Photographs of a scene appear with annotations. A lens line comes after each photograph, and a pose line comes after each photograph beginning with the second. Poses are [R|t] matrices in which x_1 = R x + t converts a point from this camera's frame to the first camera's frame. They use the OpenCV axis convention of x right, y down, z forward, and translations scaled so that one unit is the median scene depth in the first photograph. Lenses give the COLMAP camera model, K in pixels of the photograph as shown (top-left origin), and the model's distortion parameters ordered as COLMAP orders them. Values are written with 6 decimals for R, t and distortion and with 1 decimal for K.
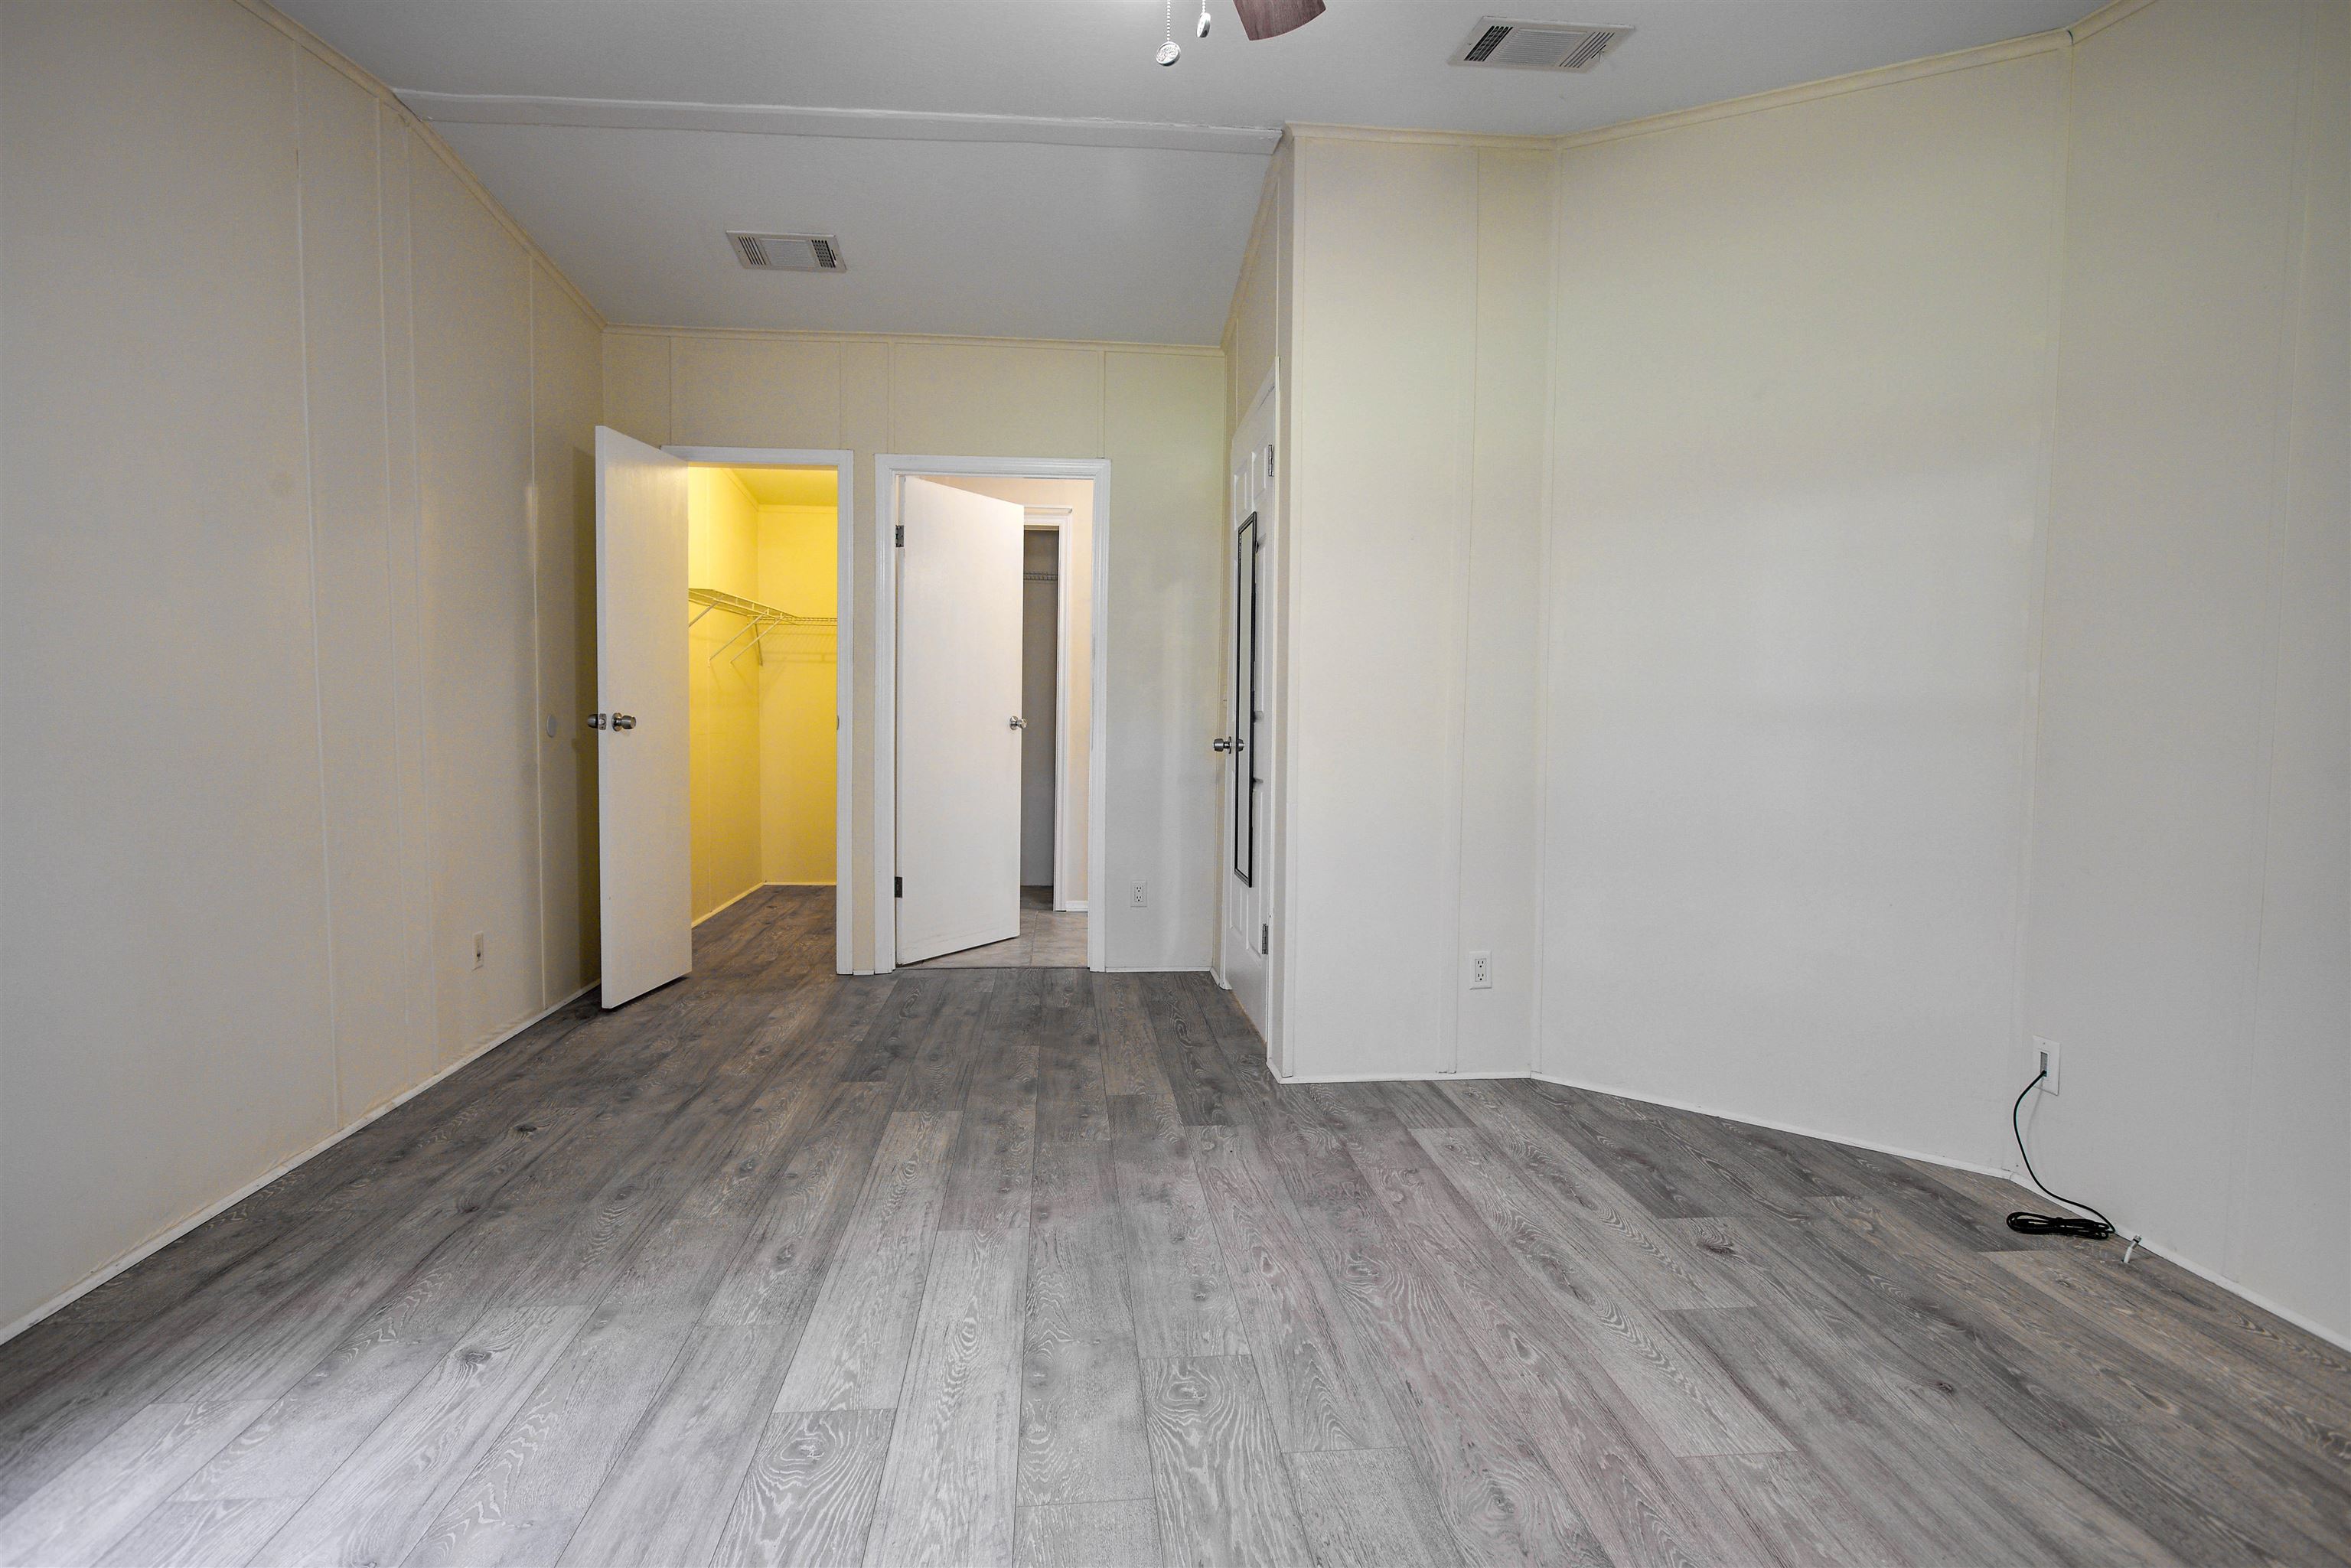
lens RADIAL K [[1175.7, 0, 1171.7], [0, 1175.7, 784.3], [0, 0, 1]] dist [-0.021079, 0.008625]
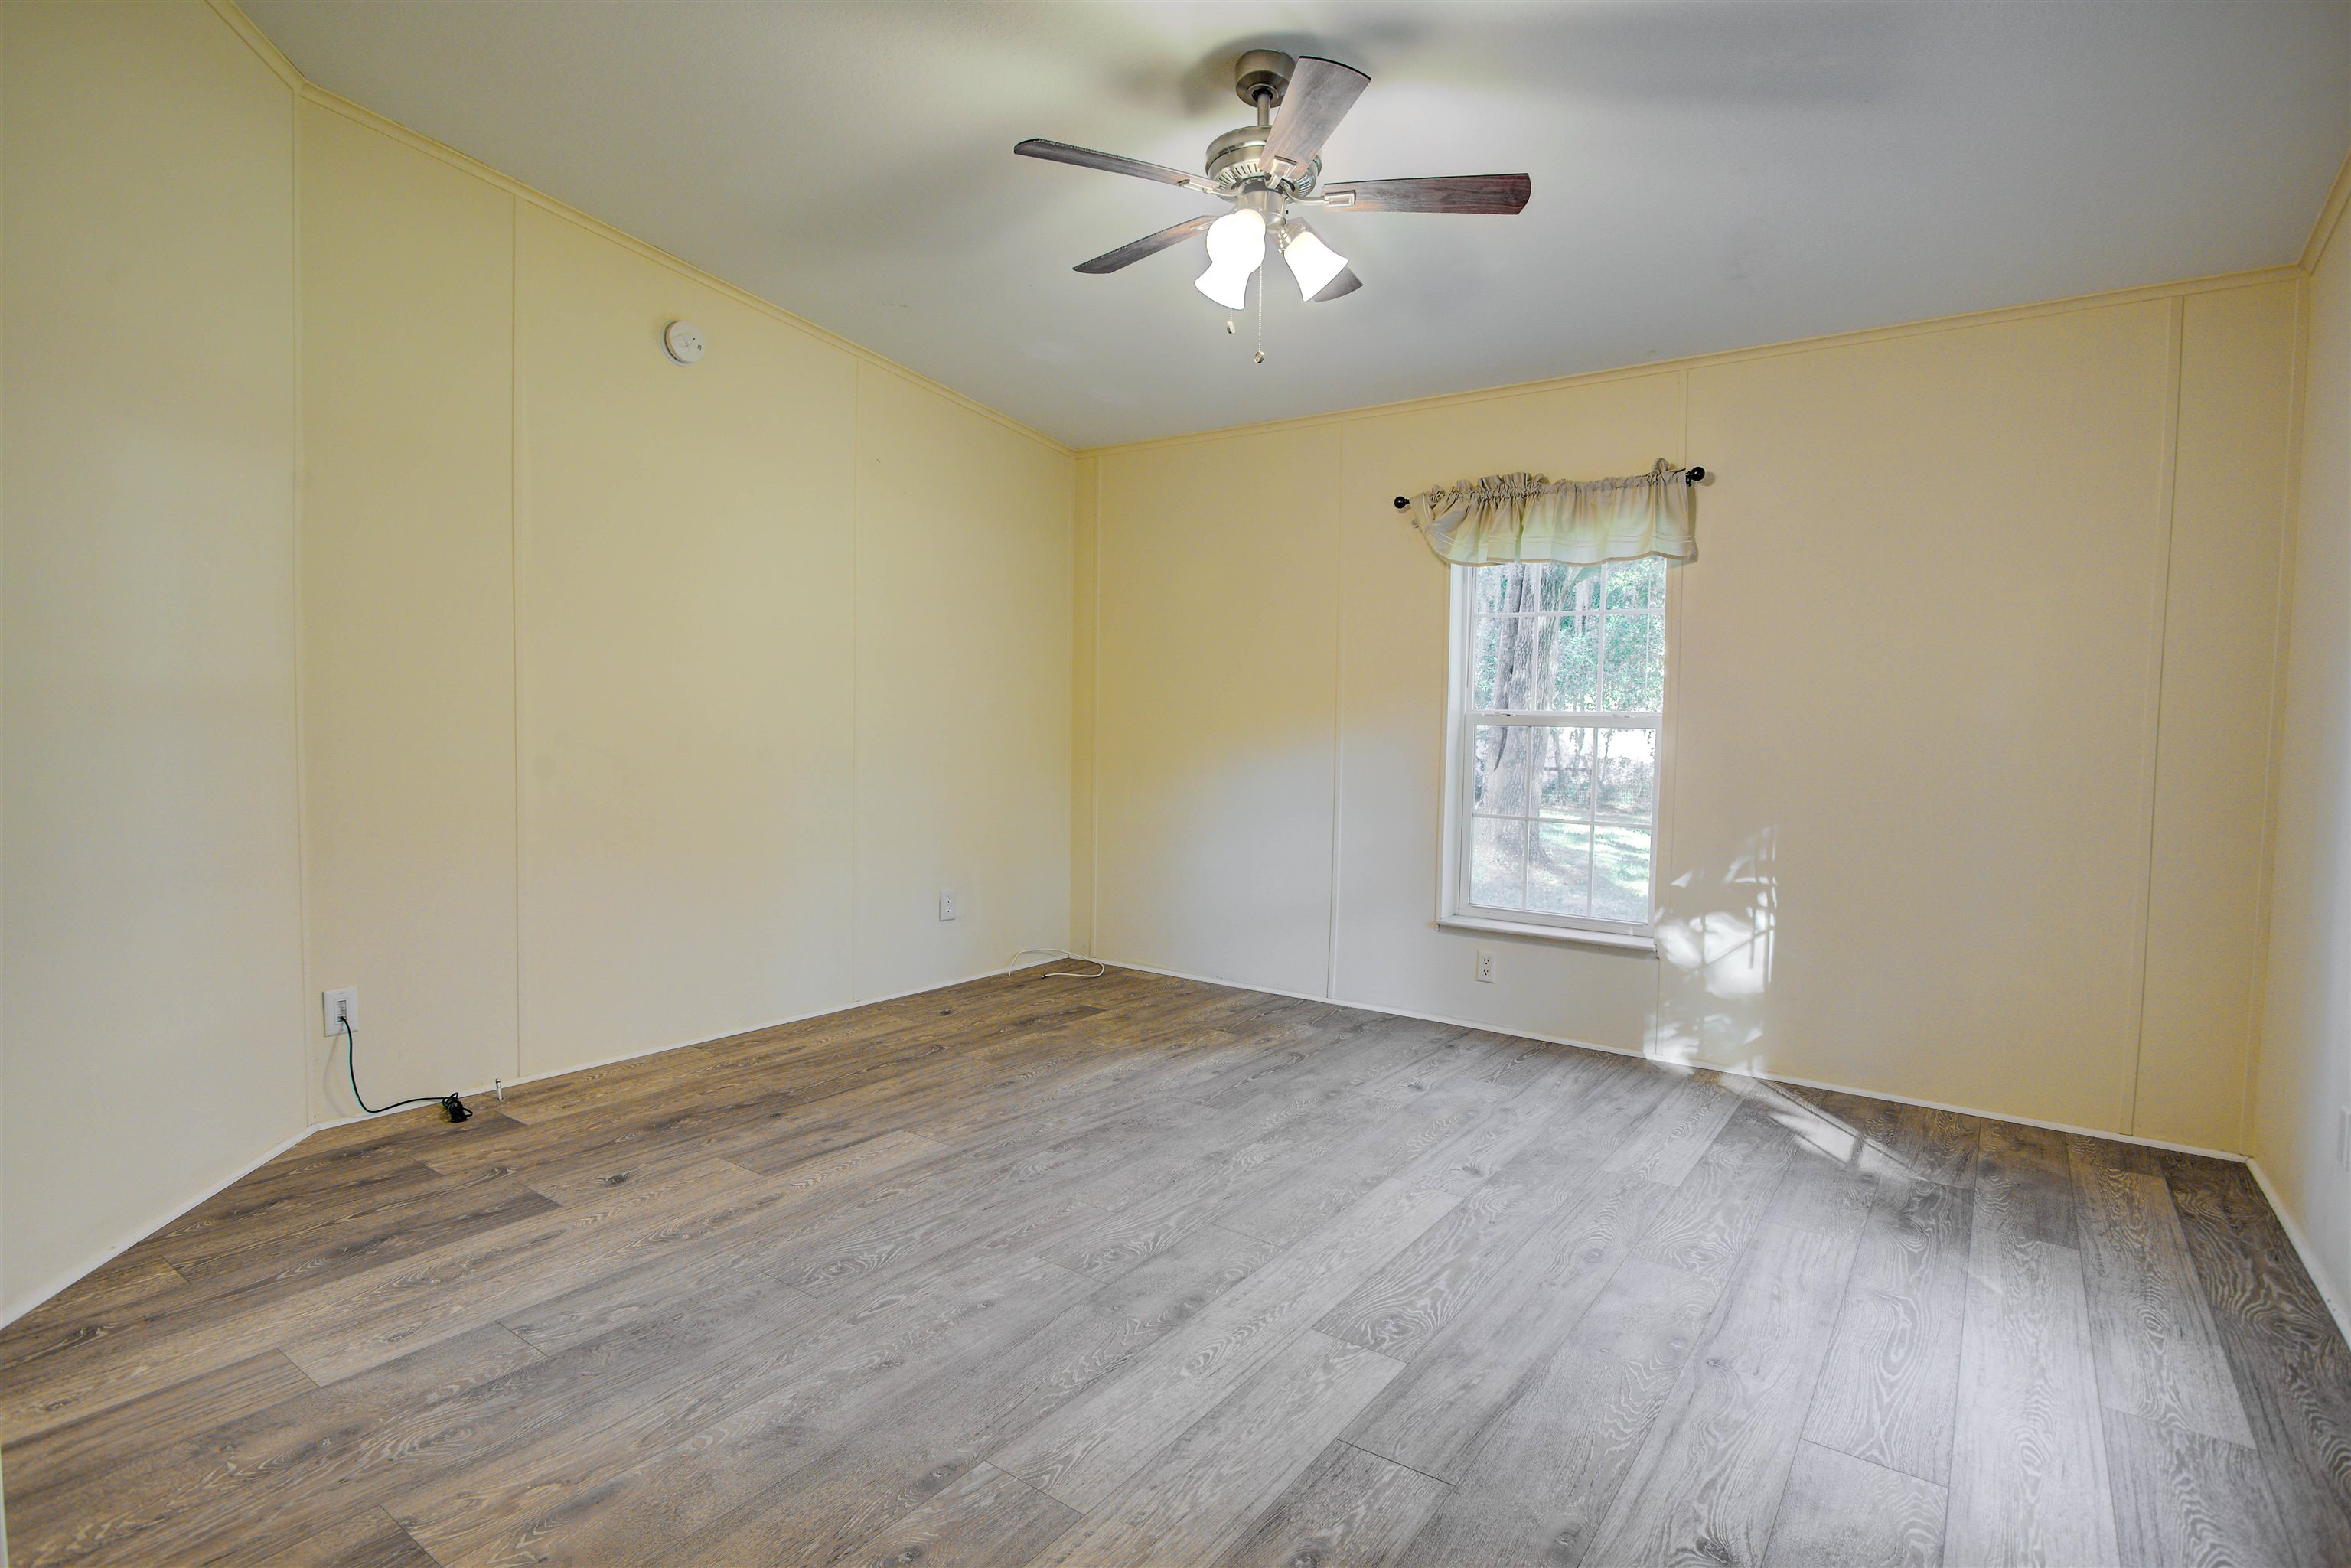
lens RADIAL K [[1175.7, 0, 1171.7], [0, 1175.7, 784.3], [0, 0, 1]] dist [-0.021079, 0.008625]
pose [[-0.747906, -0.061889, 0.660913, -0.719916], [0.018369, 0.993333, 0.113803, -0.111394], [-0.663551, 0.097254, -0.741783, 1.580711]]
